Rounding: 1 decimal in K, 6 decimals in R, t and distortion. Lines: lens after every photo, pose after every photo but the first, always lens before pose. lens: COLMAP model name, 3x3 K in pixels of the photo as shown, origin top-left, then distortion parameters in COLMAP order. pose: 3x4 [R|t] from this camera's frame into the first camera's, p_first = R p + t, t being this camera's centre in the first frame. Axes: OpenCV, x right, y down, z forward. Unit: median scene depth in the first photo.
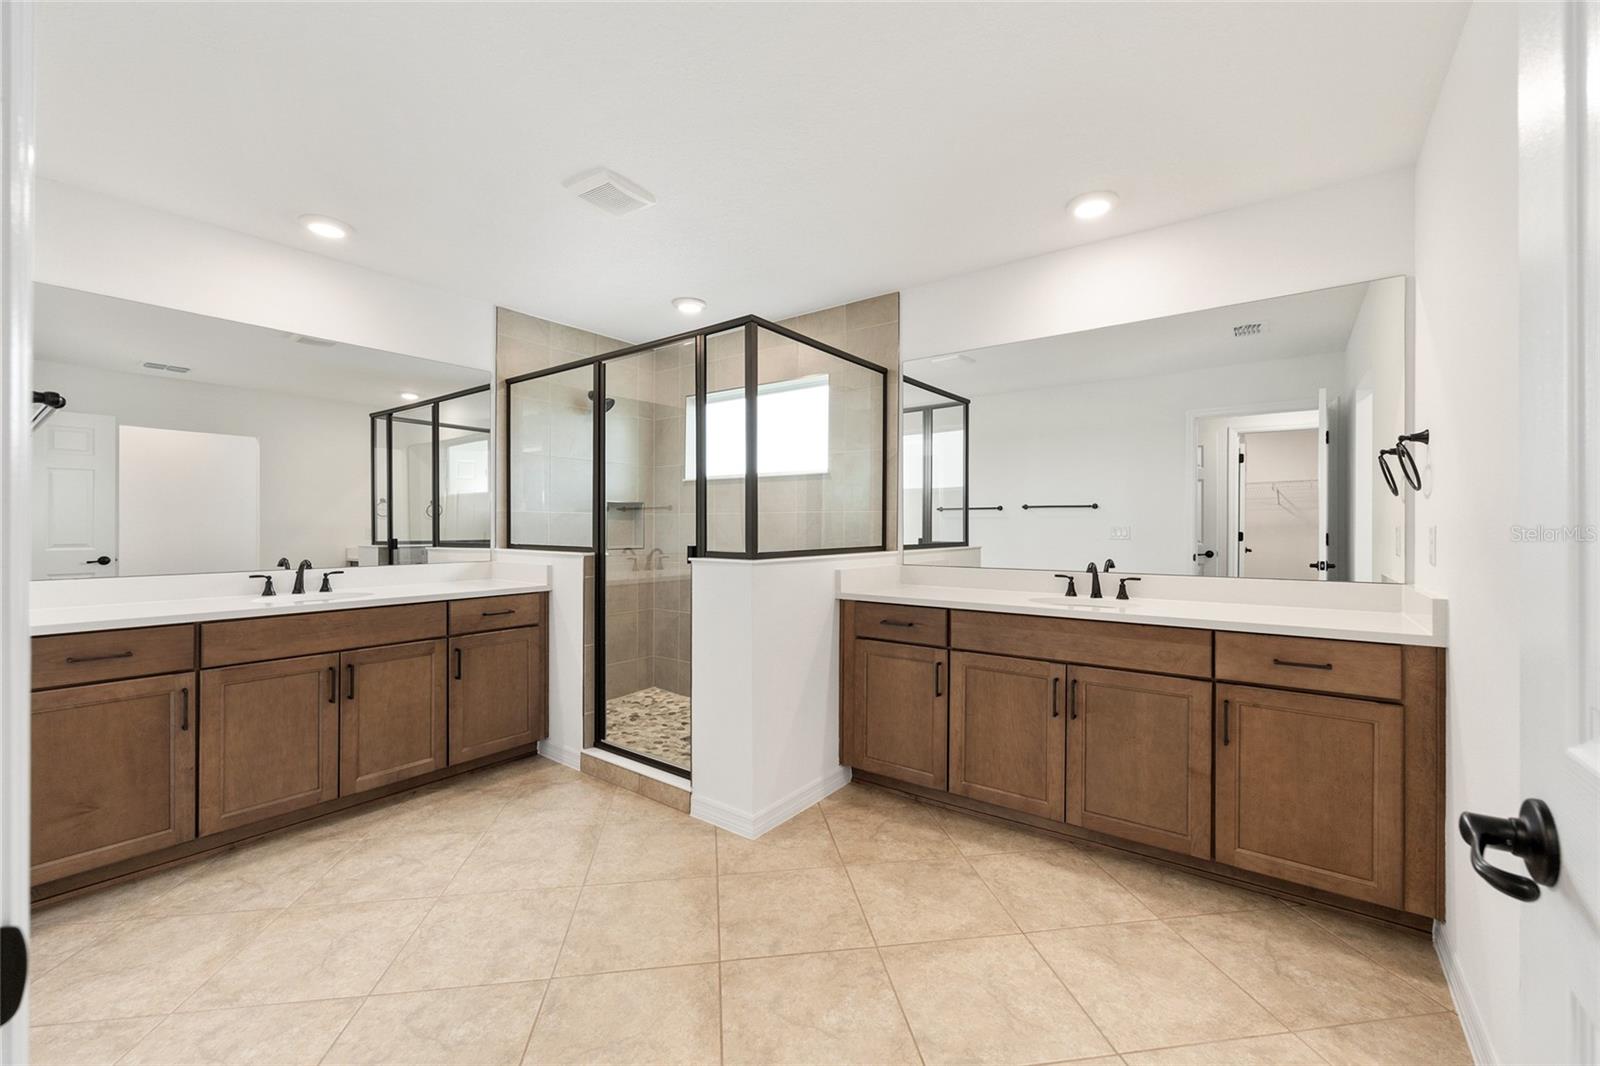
lens RADIAL K [[646.0, 0, 800.4], [0, 646.0, 530.8], [0, 0, 1]] dist [-0.000758, 0.001119]
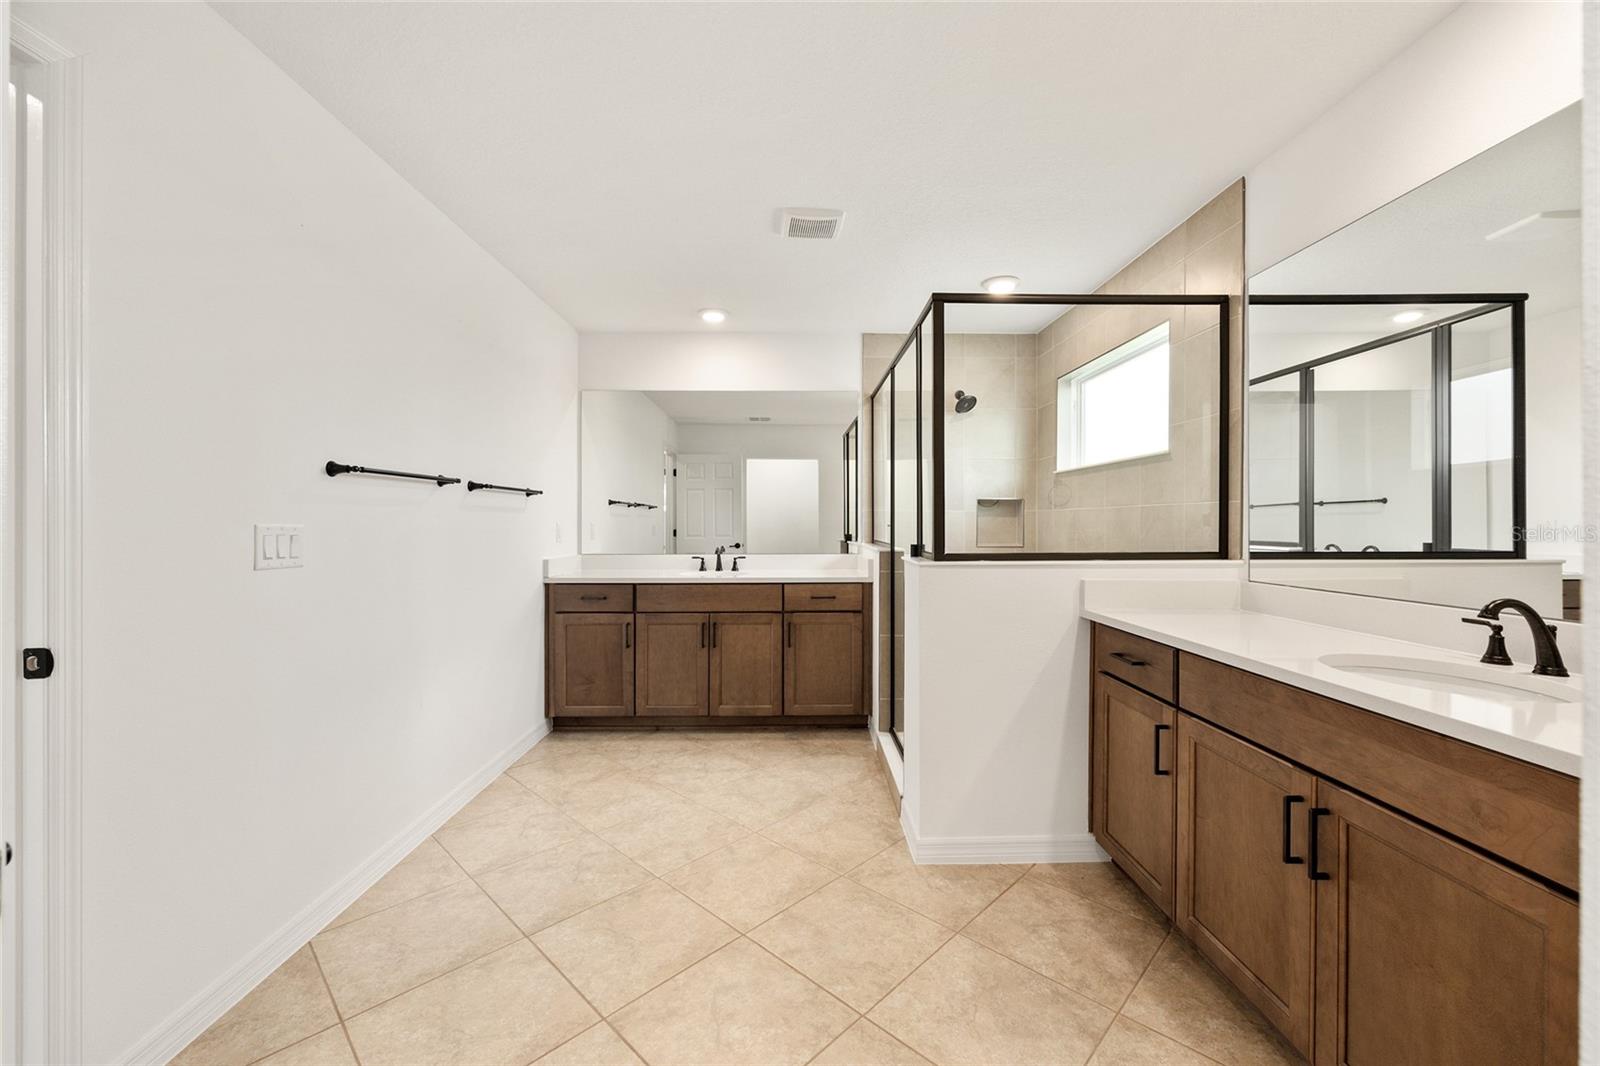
lens RADIAL K [[646.0, 0, 799.0], [0, 646.0, 526.1], [0, 0, 1]] dist [-0.000758, 0.001119]
pose [[0.608813, 0.002058, -0.793311, 0.532294], [-0.003045, 0.999995, 0.000257, -0.004106], [0.793308, 0.002259, 0.608817, 0.292093]]
